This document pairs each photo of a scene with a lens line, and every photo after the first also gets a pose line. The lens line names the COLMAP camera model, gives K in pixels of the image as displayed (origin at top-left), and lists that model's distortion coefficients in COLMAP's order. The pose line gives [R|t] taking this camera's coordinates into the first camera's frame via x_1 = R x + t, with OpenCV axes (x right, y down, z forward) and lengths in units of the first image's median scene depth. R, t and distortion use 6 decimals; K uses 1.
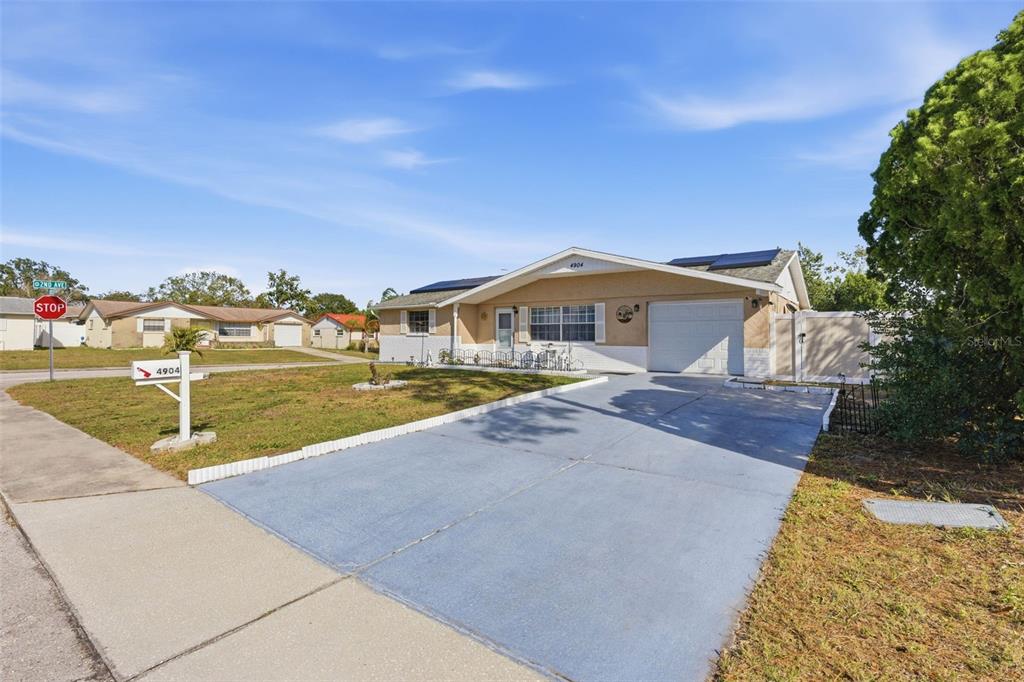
lens RADIAL K [[471.7, 0, 505.9], [0, 471.7, 342.4], [0, 0, 1]] dist [-0.009039, -0.001311]
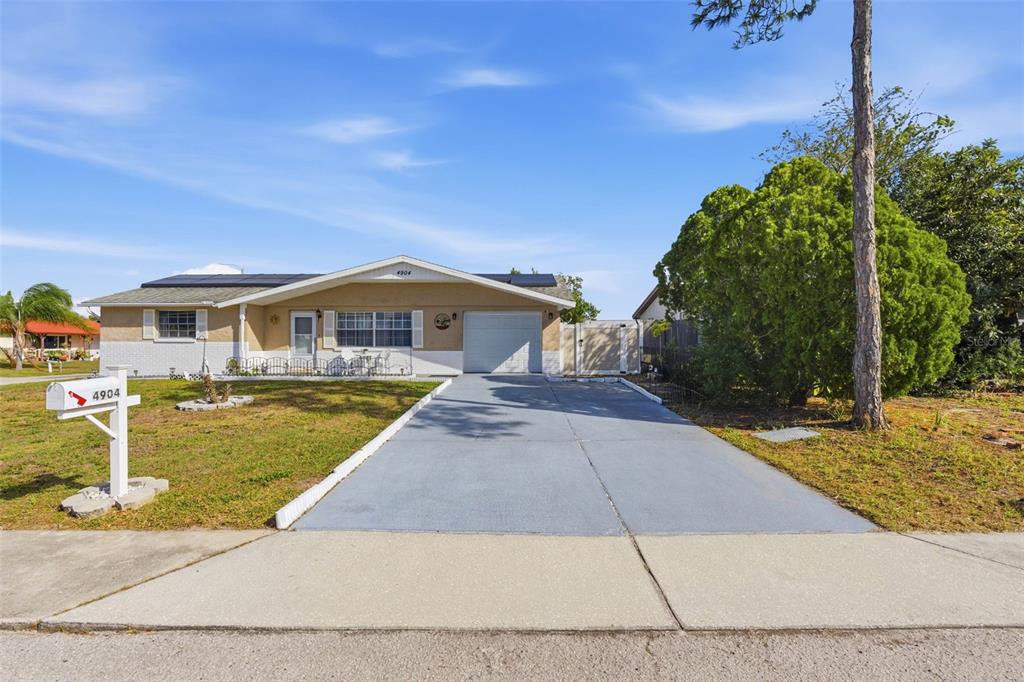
lens RADIAL K [[471.7, 0, 508.6], [0, 471.7, 335.8], [0, 0, 1]] dist [-0.009039, -0.001311]
pose [[0.794864, 0.004783, 0.606769, -0.286109], [0.010229, 0.999721, -0.021281, -0.001868], [-0.606701, 0.023122, 0.794593, 0.040478]]
